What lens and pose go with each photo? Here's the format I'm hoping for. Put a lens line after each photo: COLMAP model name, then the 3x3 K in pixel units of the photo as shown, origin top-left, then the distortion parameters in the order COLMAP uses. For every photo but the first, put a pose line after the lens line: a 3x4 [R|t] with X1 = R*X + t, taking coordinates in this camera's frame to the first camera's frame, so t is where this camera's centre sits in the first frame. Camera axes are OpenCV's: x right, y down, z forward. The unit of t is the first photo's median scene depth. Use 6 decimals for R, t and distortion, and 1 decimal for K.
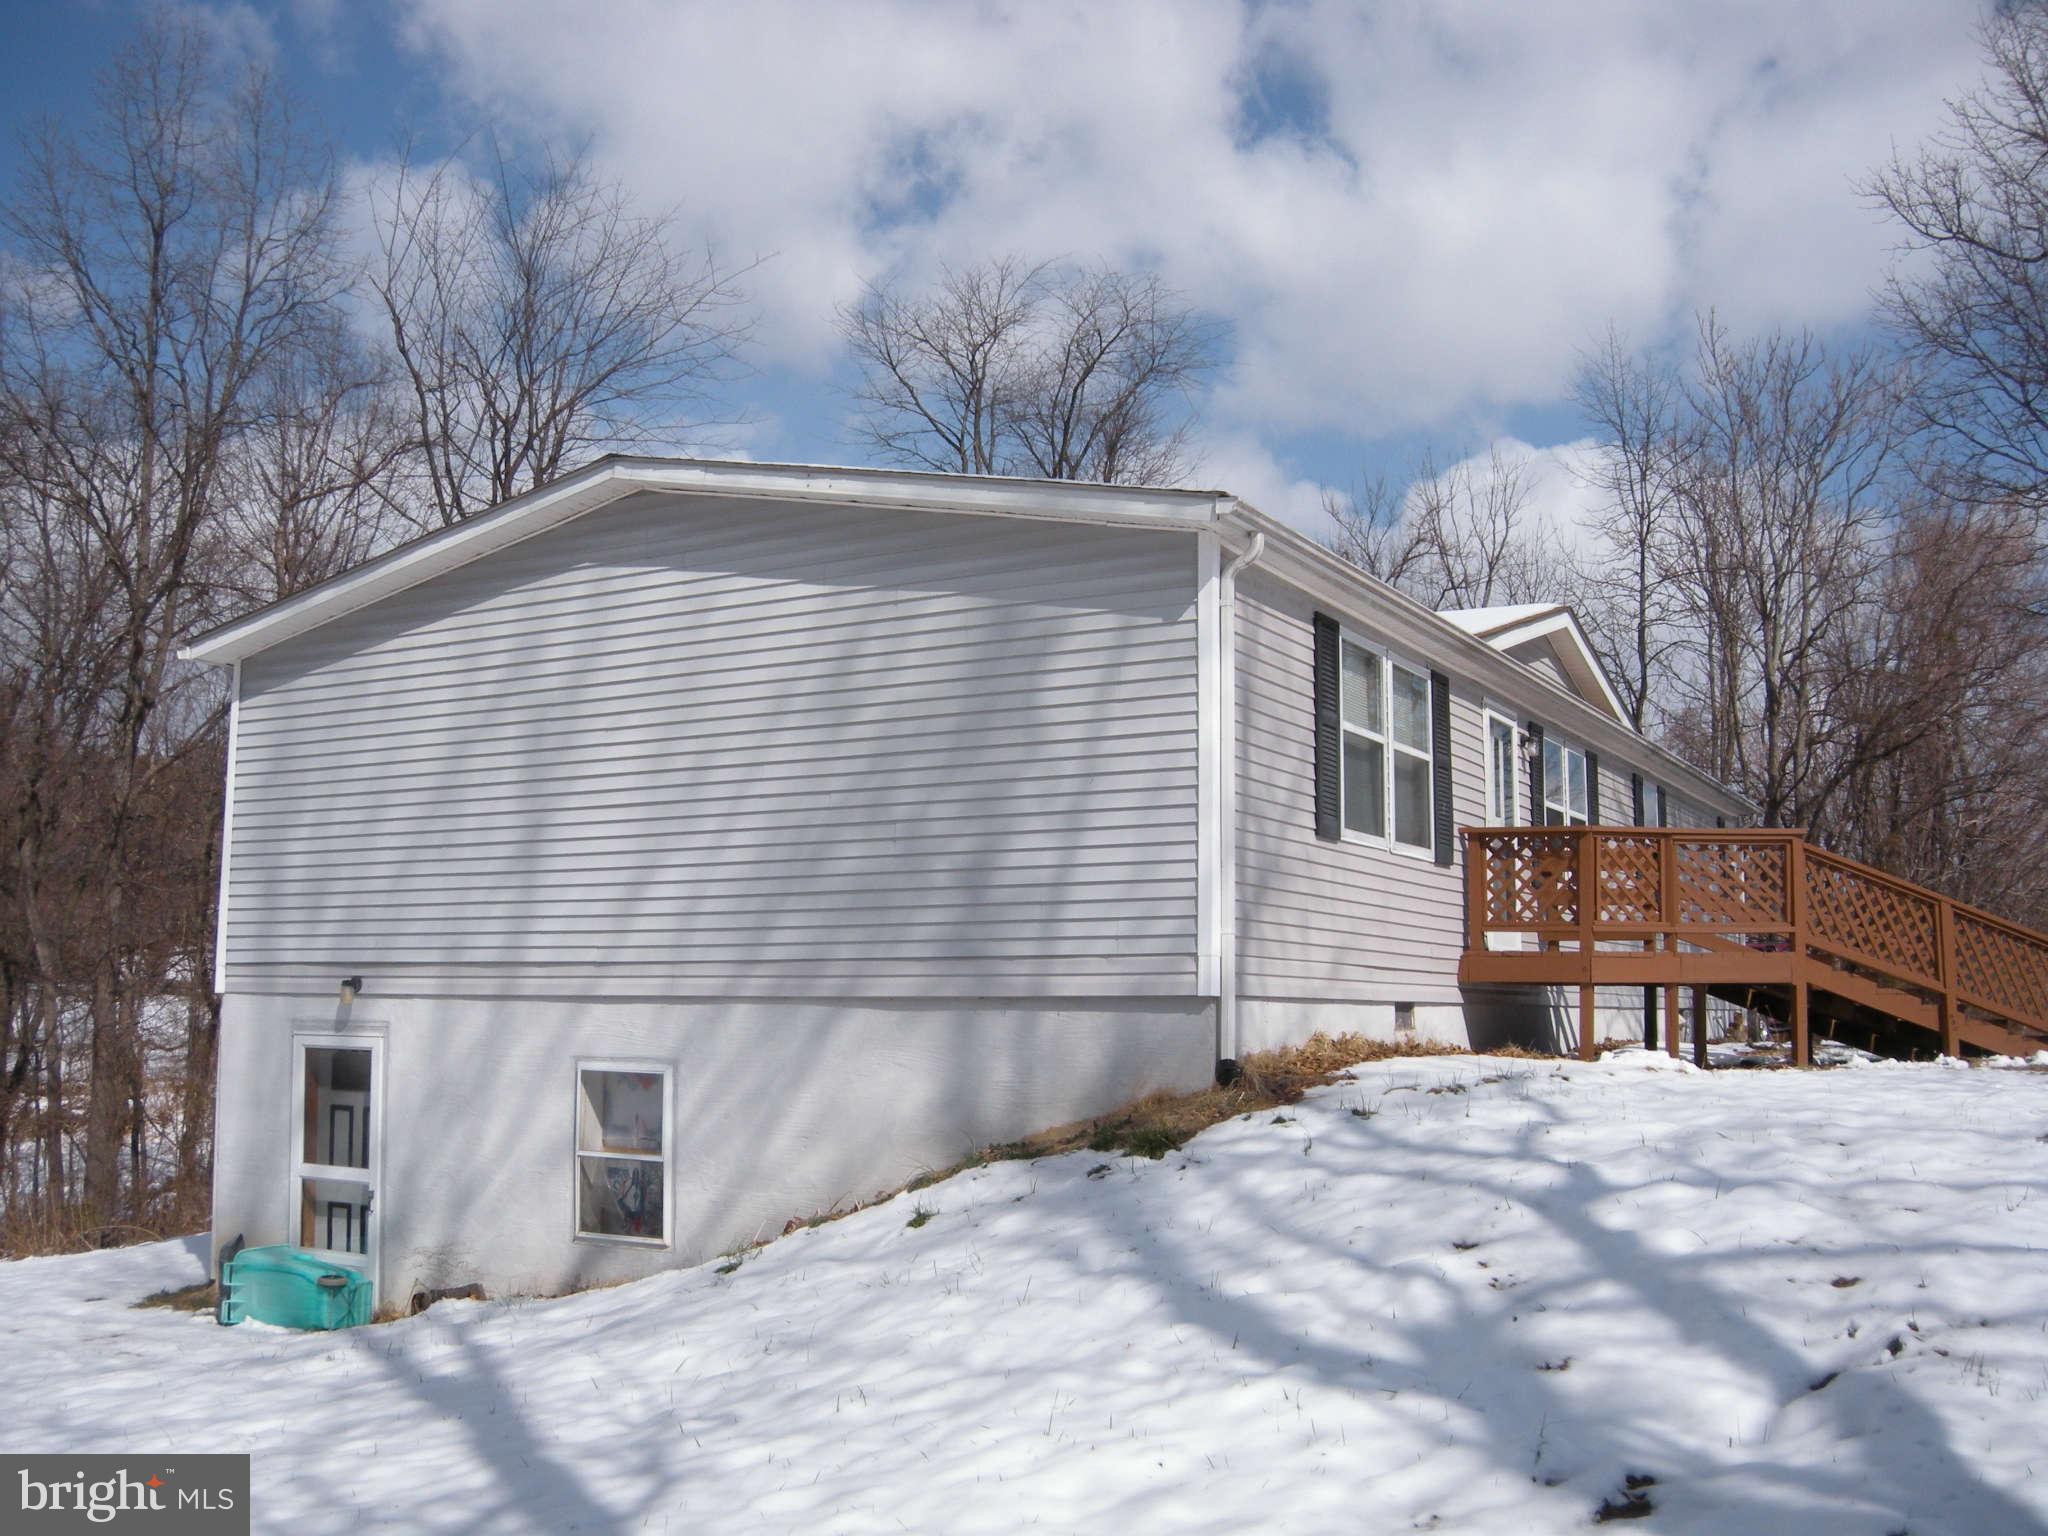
lens RADIAL K [[2008.2, 0, 1024.0], [0, 2008.2, 768.0], [0, 0, 1]] dist [-0.204957, 0.126560]
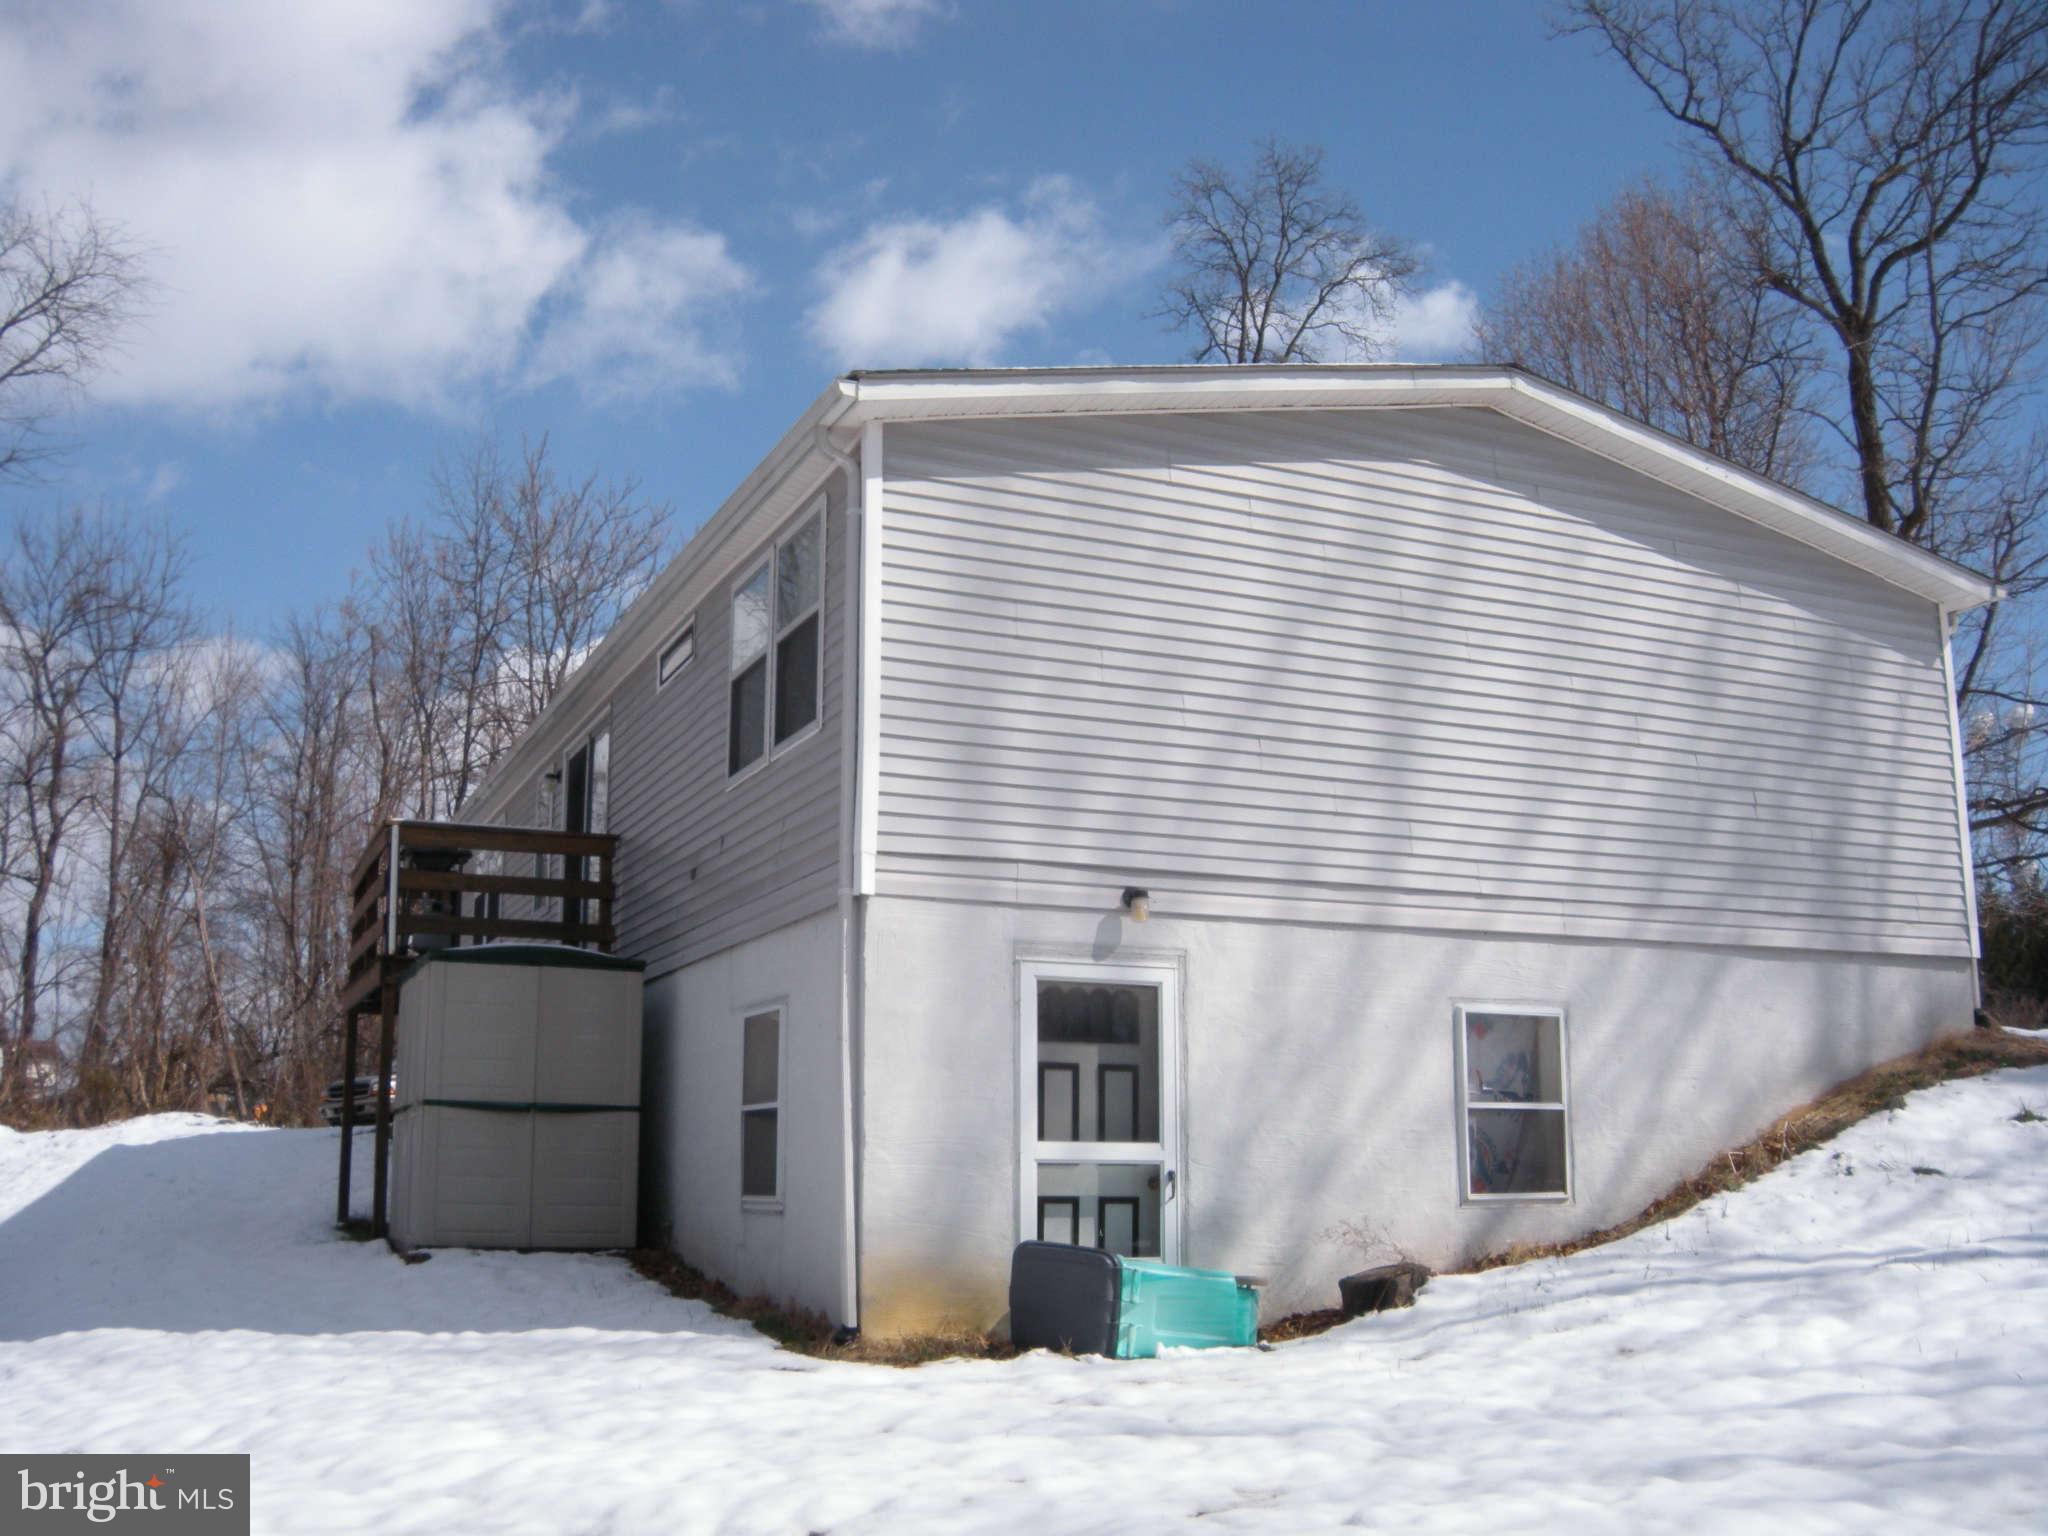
lens RADIAL K [[2008.2, 0, 1024.0], [0, 2008.2, 768.0], [0, 0, 1]] dist [-0.204957, 0.126560]
pose [[0.599350, 0.158260, 0.784687, -1.056145], [-0.104295, 0.987344, -0.119473, 0.169570], [-0.793664, -0.010233, 0.608271, 0.608249]]
